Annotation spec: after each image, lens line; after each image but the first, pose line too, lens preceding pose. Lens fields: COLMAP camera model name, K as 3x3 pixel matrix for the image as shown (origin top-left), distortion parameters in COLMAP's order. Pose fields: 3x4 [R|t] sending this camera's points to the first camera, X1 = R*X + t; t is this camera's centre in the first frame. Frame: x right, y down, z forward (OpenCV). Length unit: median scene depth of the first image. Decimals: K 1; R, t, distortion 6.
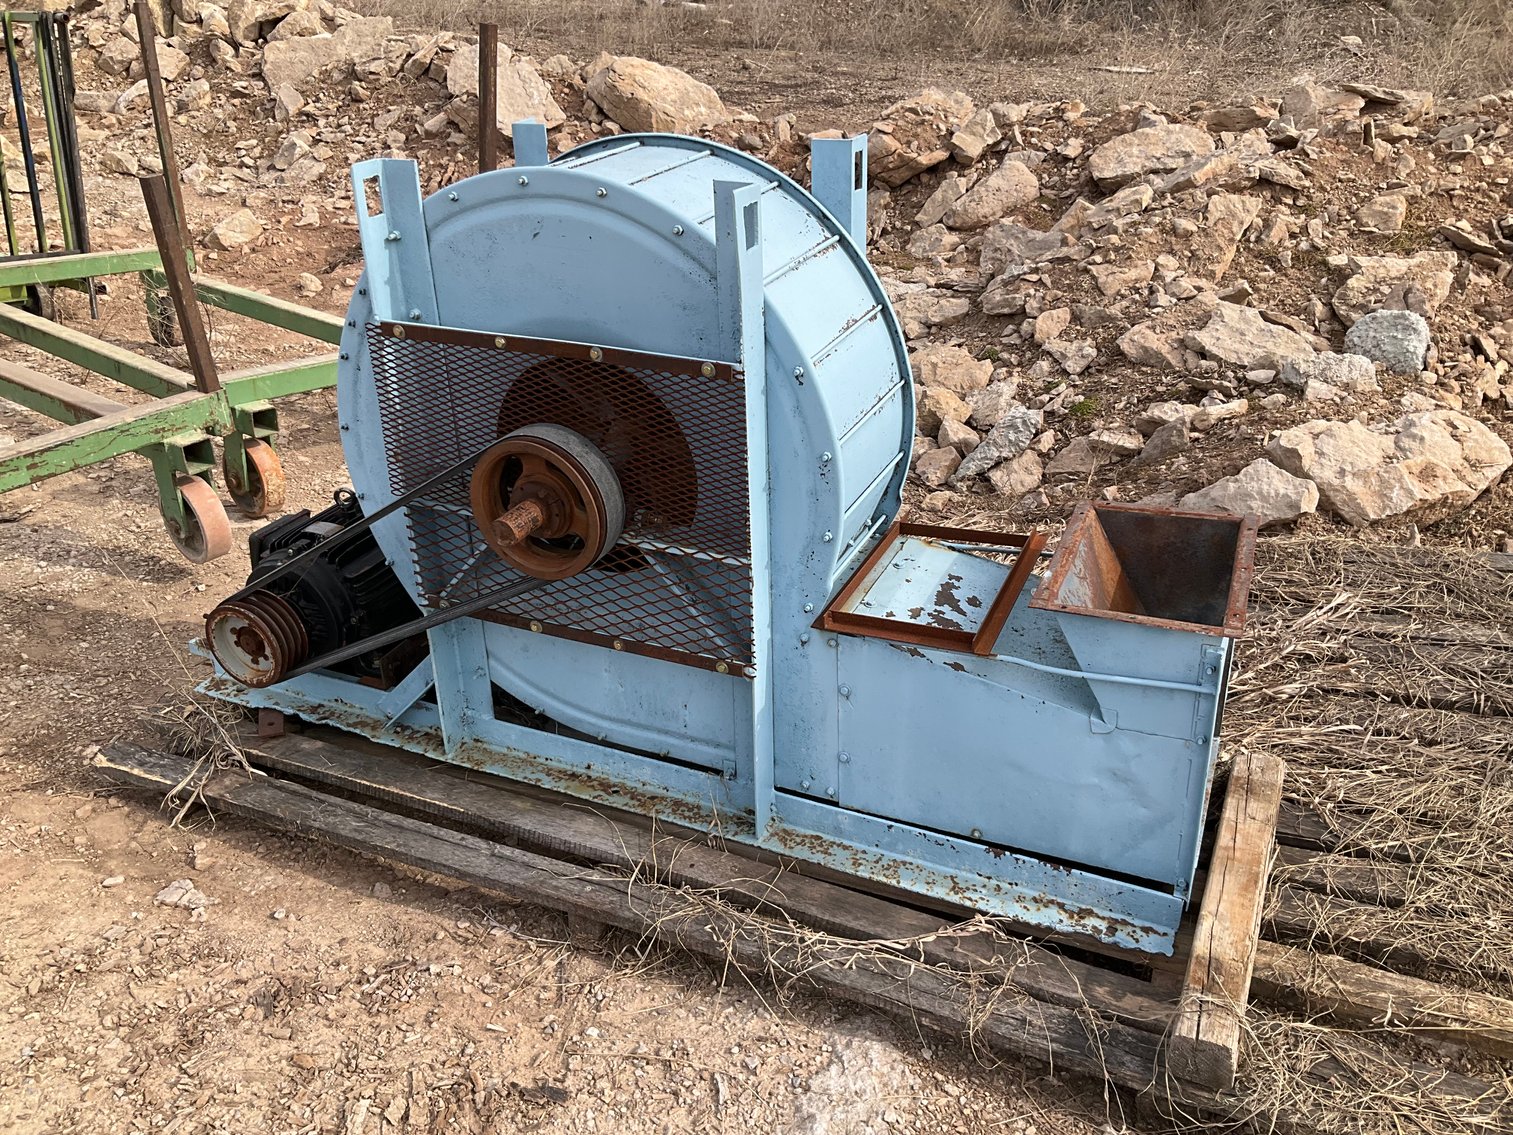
lens RADIAL K [[1265.6, 0, 769.2], [0, 1265.6, 560.3], [0, 0, 1]] dist [0.043800, -0.089476]
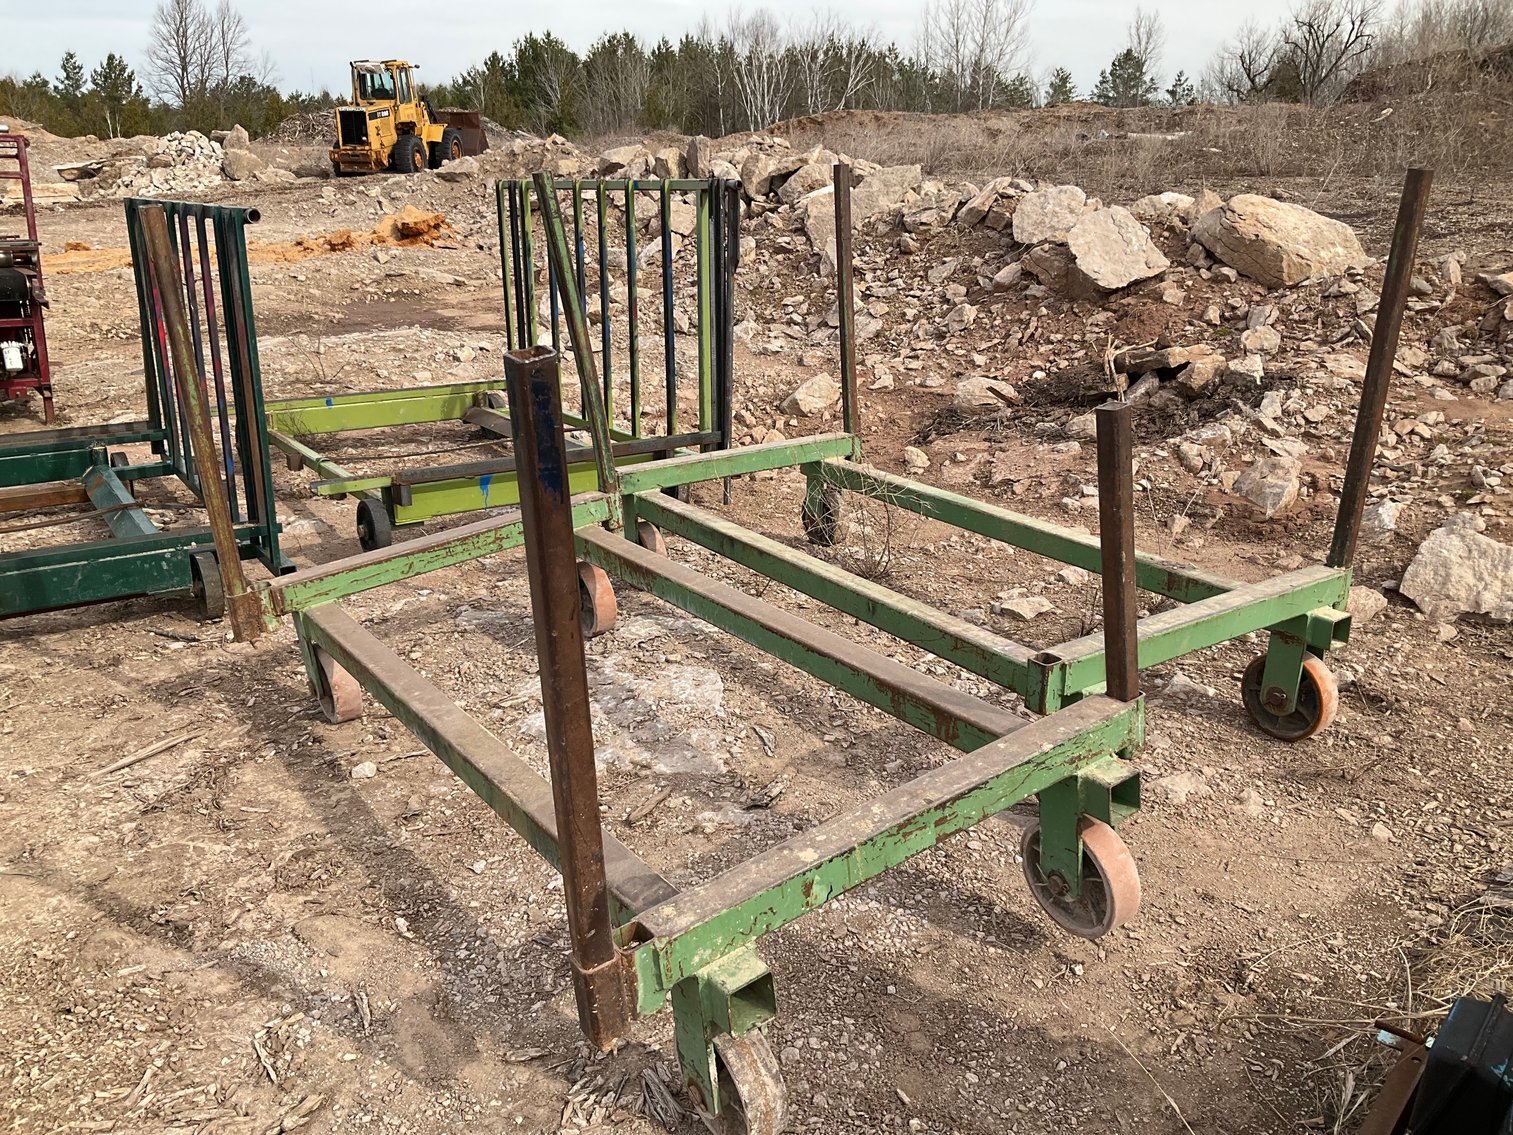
lens RADIAL K [[1265.6, 0, 761.5], [0, 1265.6, 570.8], [0, 0, 1]] dist [0.043800, -0.089476]
pose [[0.953288, 0.039995, -0.299404, -0.142096], [-0.066090, 0.994796, -0.077542, -0.045275], [0.294744, 0.093707, 0.950970, 0.089343]]
